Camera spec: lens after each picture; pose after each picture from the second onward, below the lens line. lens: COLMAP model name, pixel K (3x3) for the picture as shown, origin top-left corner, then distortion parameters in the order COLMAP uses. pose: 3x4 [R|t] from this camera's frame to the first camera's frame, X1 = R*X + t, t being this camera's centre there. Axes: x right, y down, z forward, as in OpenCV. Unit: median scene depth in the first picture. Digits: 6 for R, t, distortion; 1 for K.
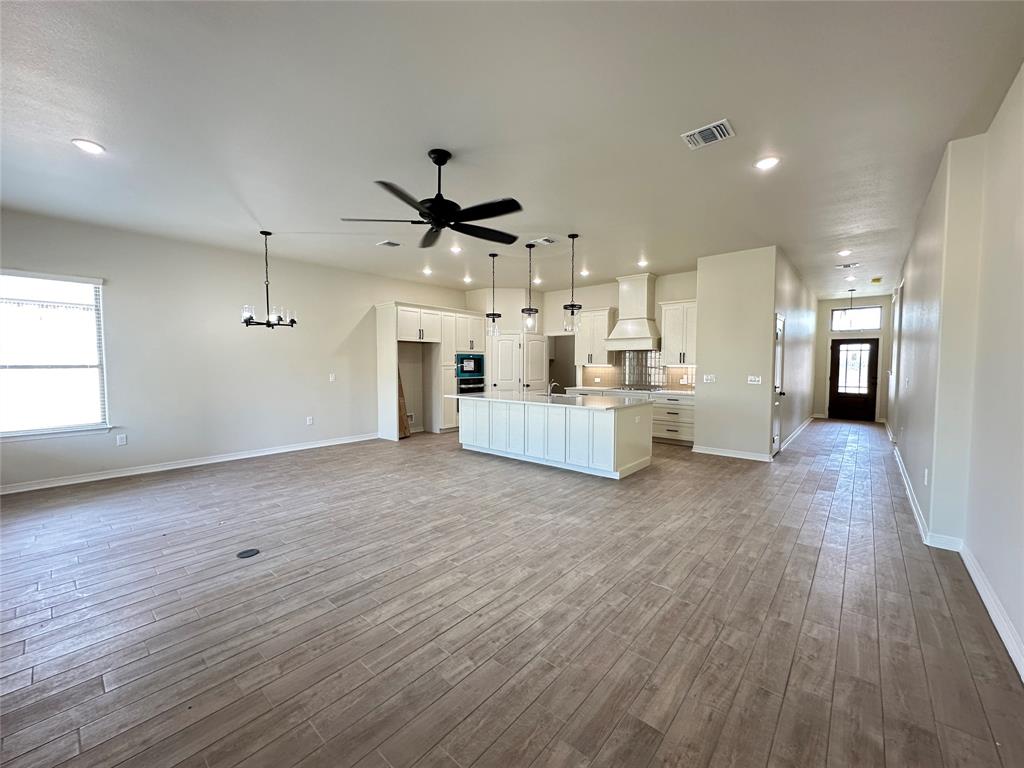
lens RADIAL K [[408.4, 0, 513.2], [0, 408.4, 382.6], [0, 0, 1]] dist [-0.004686, 0.001017]
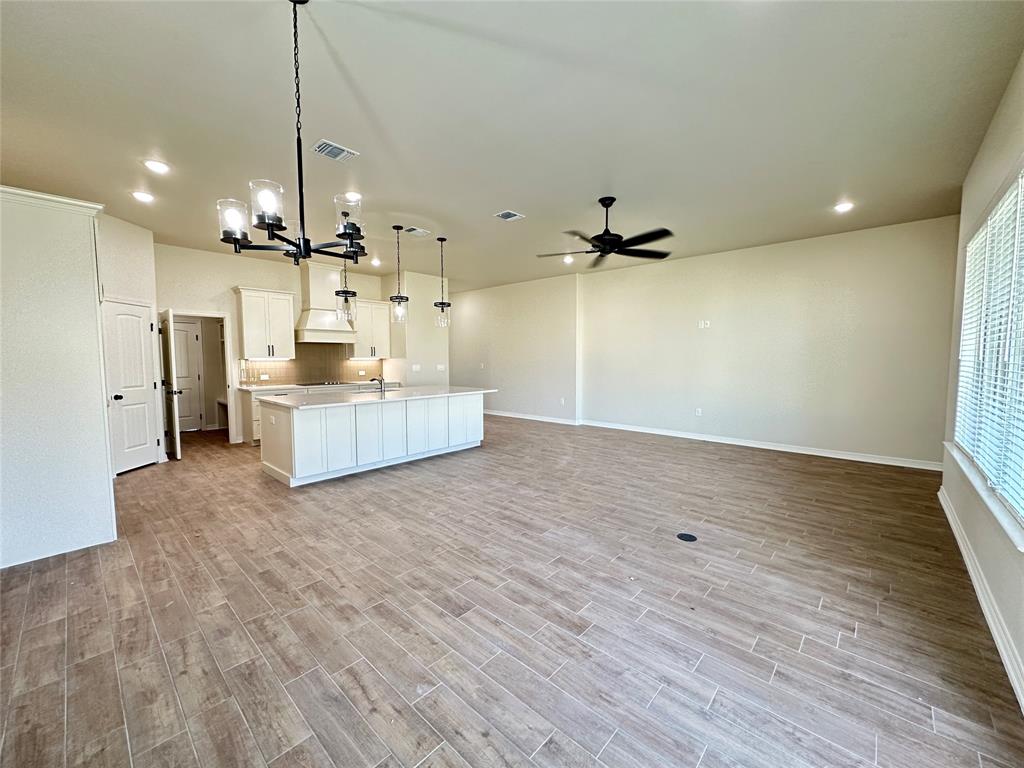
lens RADIAL K [[408.4, 0, 509.2], [0, 408.4, 381.1], [0, 0, 1]] dist [-0.004686, 0.001017]
pose [[0.031958, -0.060042, 0.997684, -0.726426], [0.049106, 0.997083, 0.058433, -0.026936], [-0.998282, 0.047125, 0.034813, 0.604465]]
